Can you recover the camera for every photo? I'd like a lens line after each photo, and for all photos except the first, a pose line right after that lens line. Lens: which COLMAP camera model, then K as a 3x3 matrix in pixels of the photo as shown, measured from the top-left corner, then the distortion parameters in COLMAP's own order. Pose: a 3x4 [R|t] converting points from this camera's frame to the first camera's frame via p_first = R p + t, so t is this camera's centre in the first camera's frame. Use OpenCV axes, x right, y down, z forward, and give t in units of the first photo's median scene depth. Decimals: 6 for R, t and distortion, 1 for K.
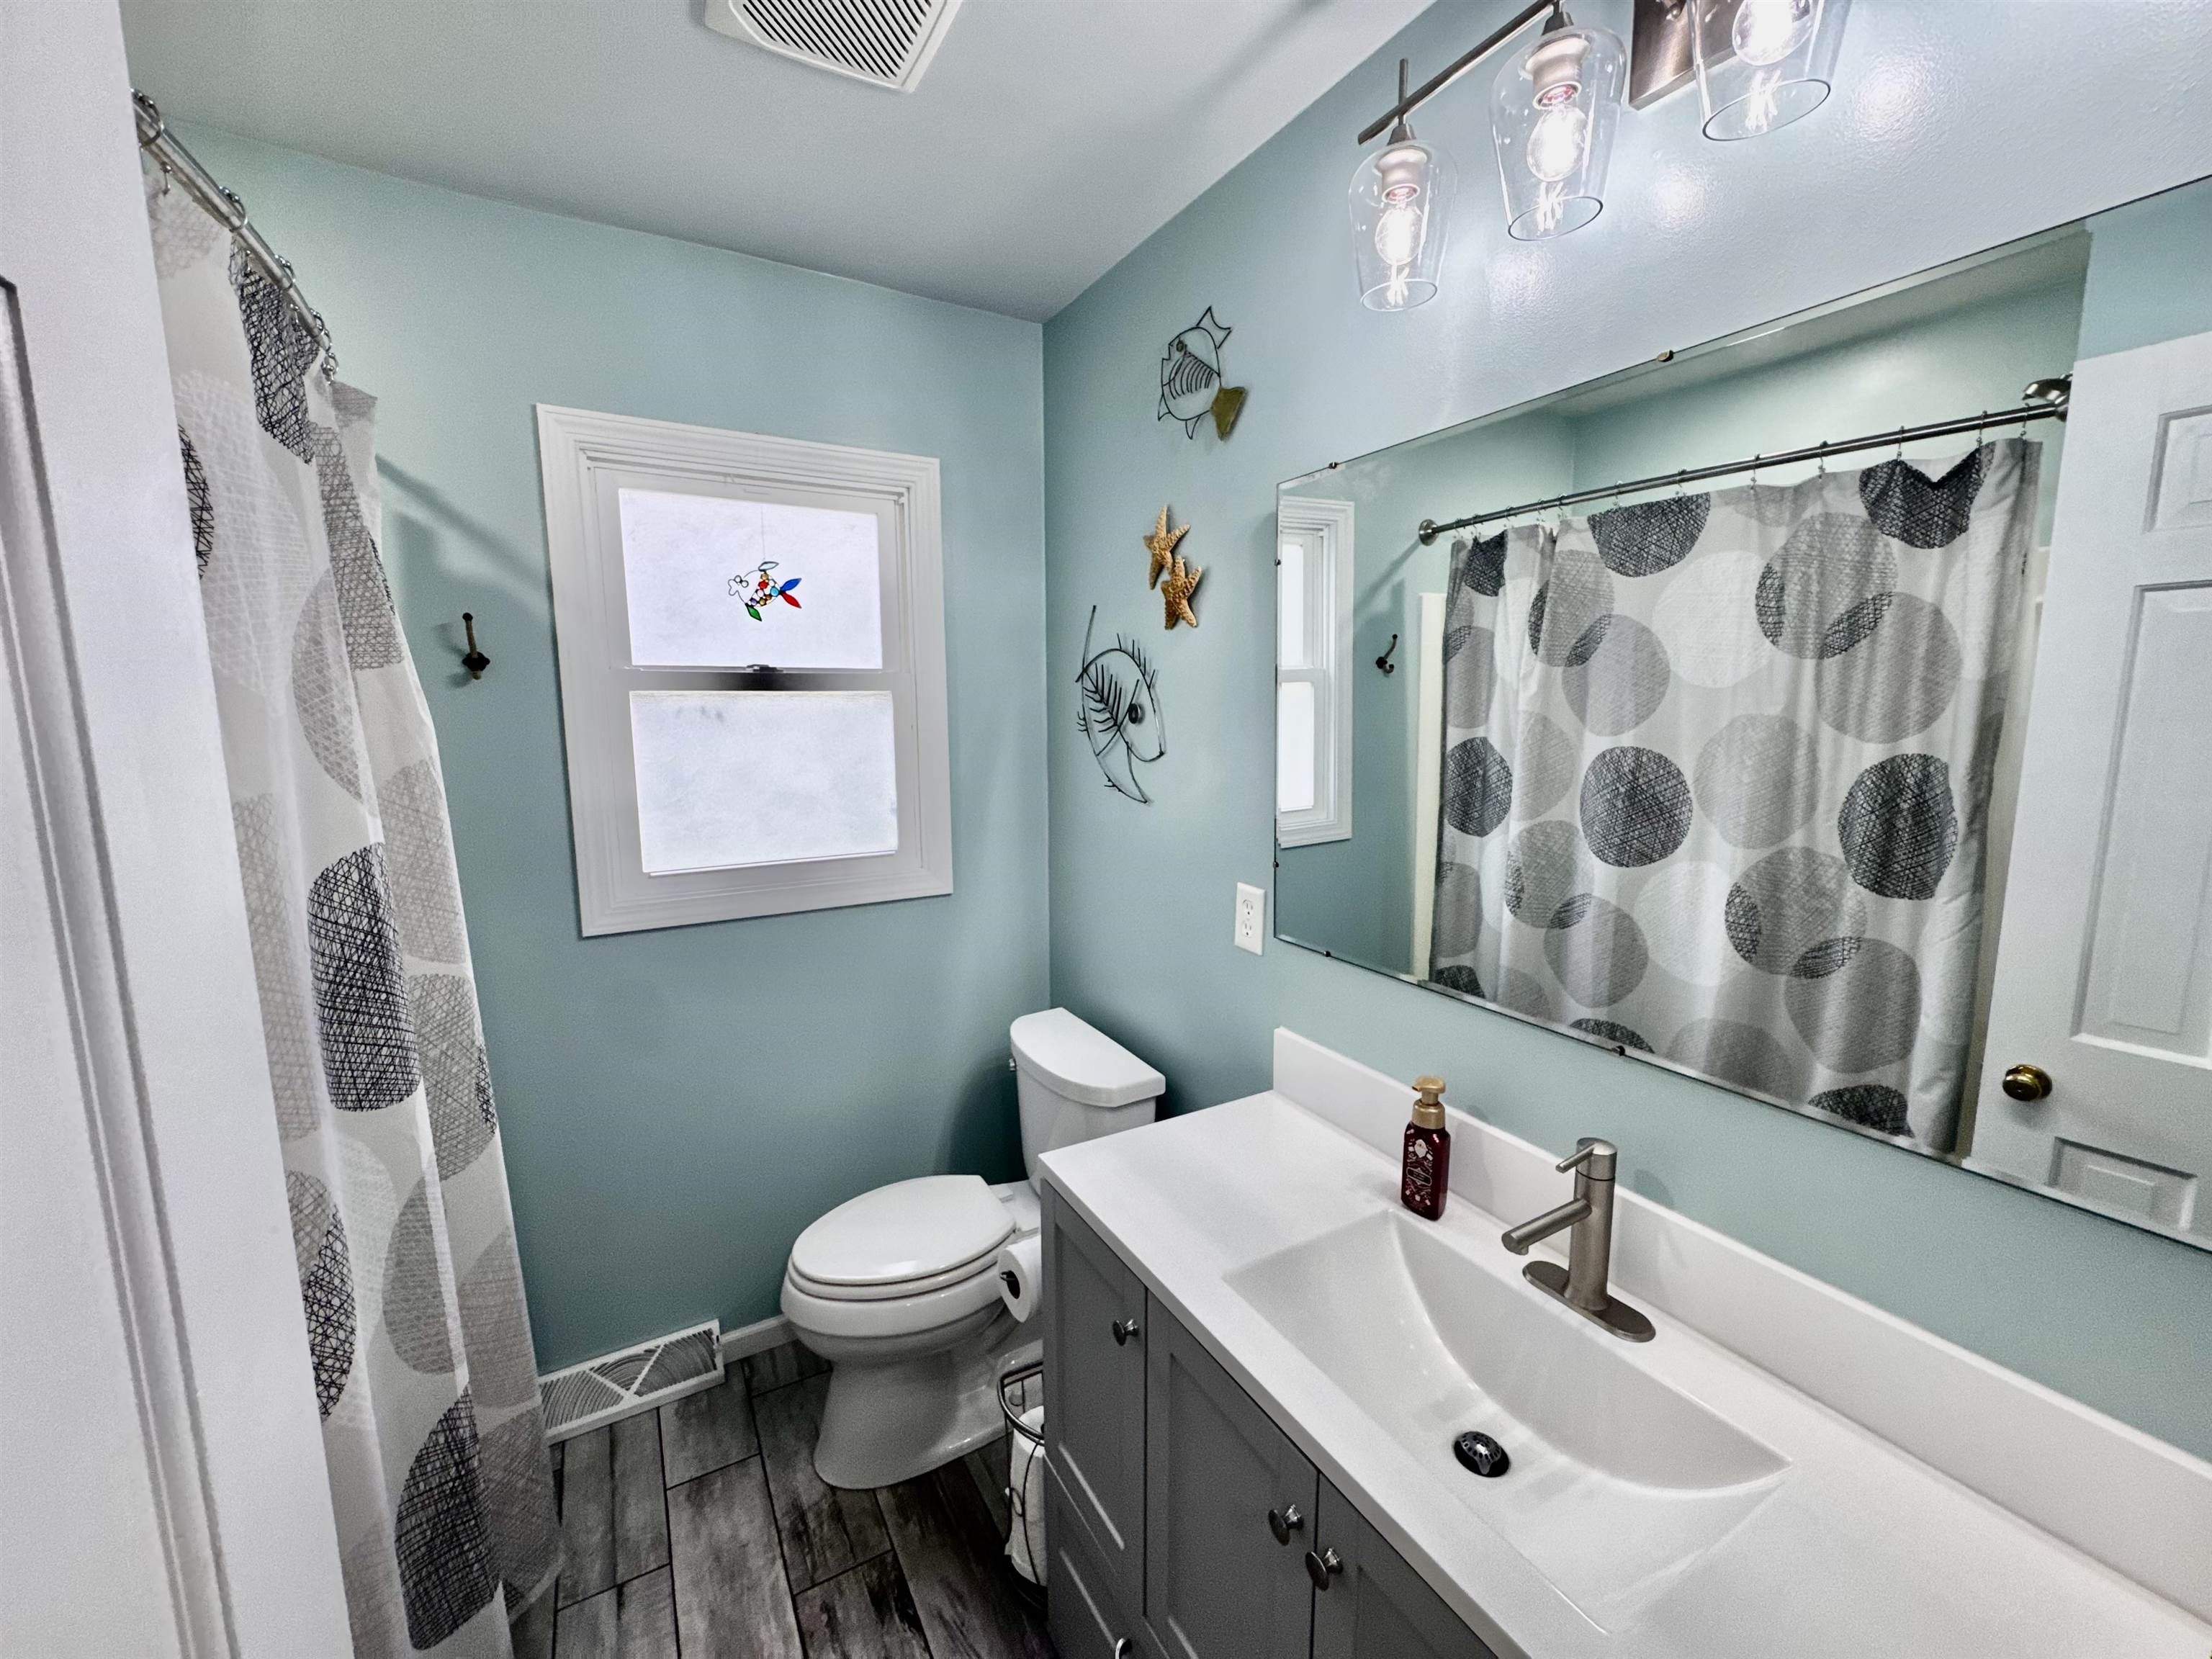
lens RADIAL K [[889.7, 0, 1110.2], [0, 889.7, 825.3], [0, 0, 1]] dist [-0.009553, -0.000107]
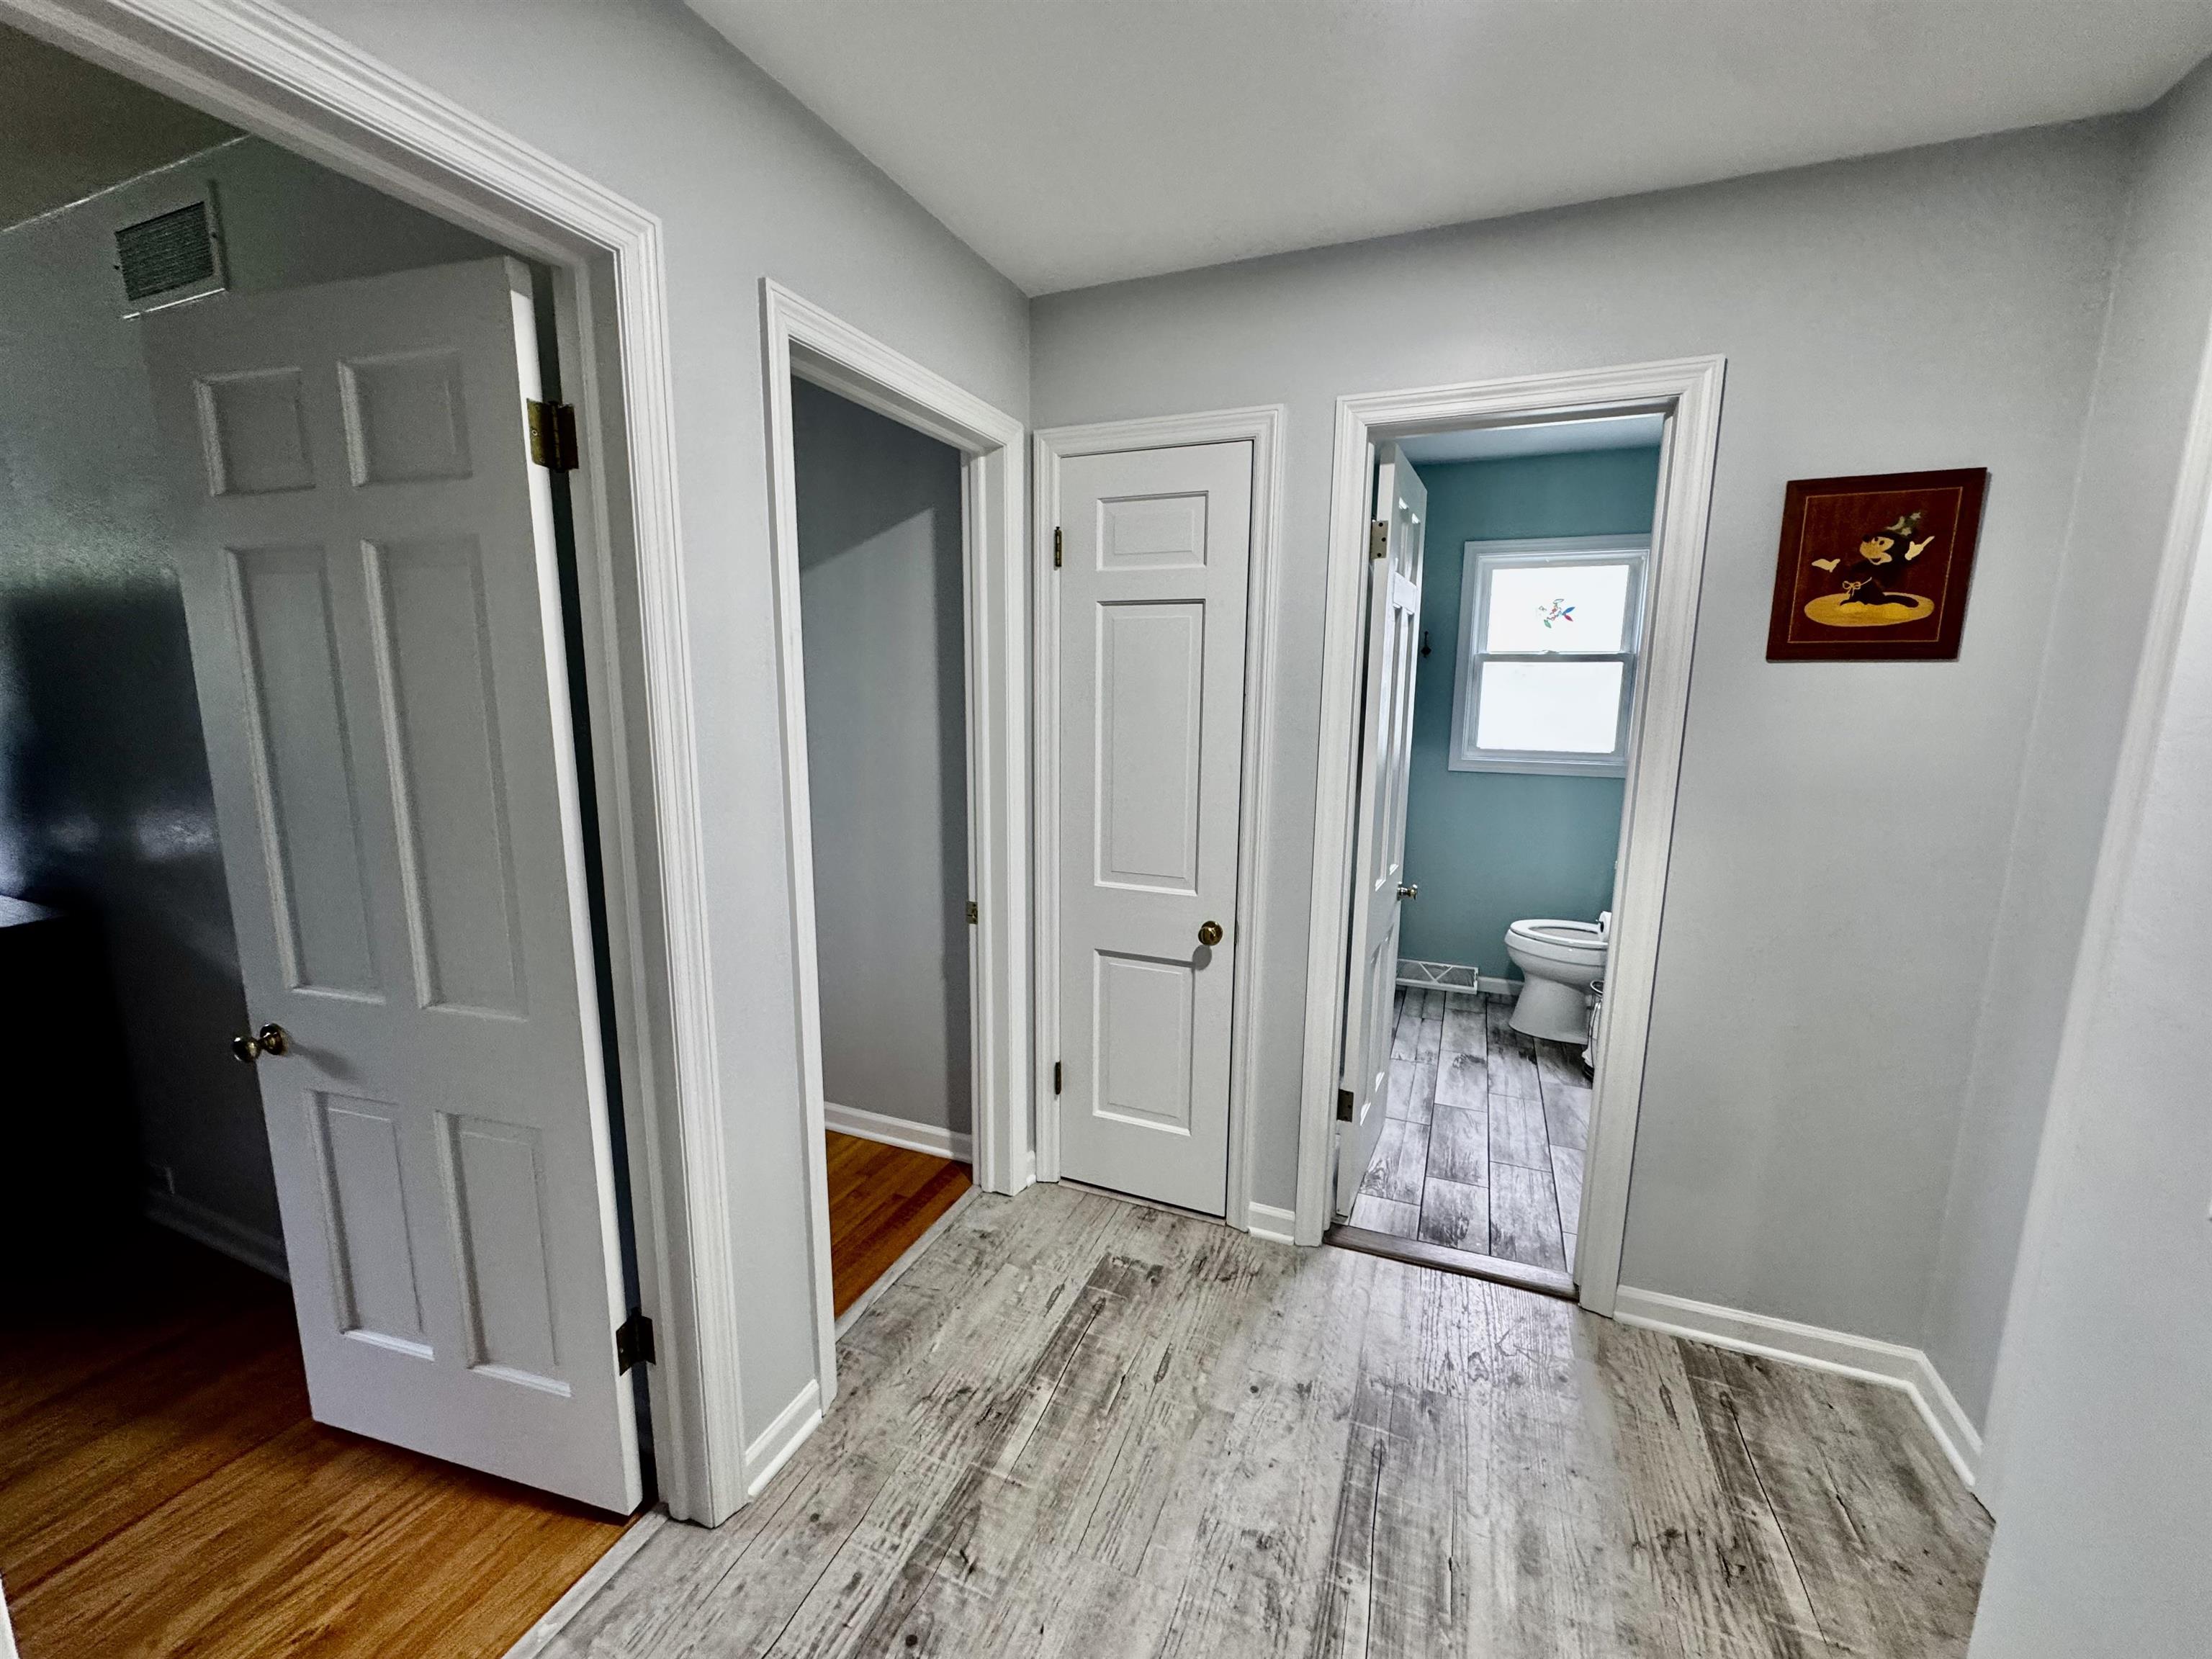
lens RADIAL K [[889.7, 0, 1103.0], [0, 889.7, 831.3], [0, 0, 1]] dist [-0.009553, -0.000107]
pose [[0.617712, 0.140220, -0.773802, 0.622204], [-0.120263, 0.989245, 0.083257, 0.186607], [0.777154, 0.041631, 0.627932, -1.075510]]
